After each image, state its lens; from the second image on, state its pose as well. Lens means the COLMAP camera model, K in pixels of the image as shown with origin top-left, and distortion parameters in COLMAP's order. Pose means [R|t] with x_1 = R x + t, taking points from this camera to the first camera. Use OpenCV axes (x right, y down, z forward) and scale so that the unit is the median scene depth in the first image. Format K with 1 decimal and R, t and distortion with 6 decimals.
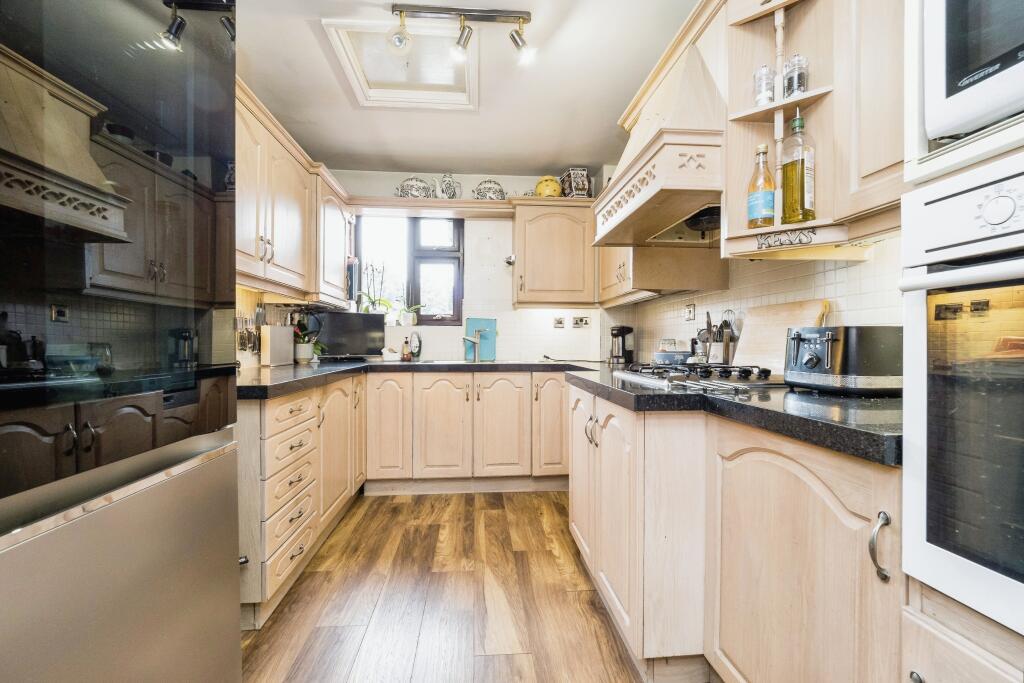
lens RADIAL K [[432.3, 0, 509.2], [0, 432.3, 331.9], [0, 0, 1]] dist [0.000475, 0.000002]
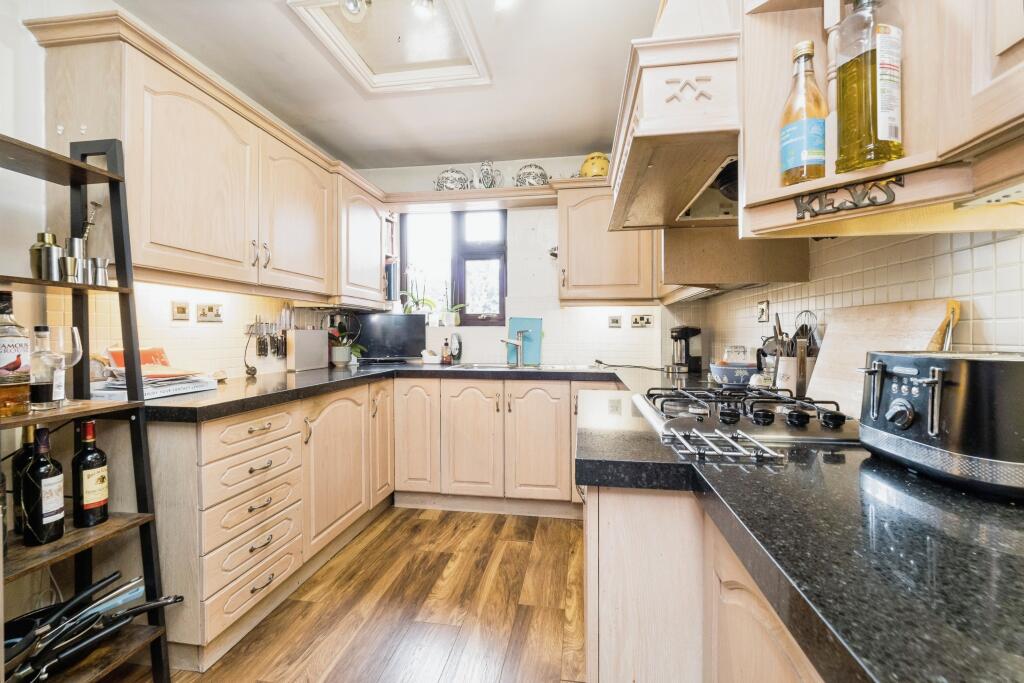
lens RADIAL K [[427.0, 0, 513.9], [0, 427.0, 322.9], [0, 0, 1]] dist [-0.001686, 0.000036]
pose [[0.972210, -0.006332, -0.234027, 0.145351], [0.006059, 0.999980, -0.001886, -0.022914], [0.234034, 0.000416, 0.972228, 0.149580]]
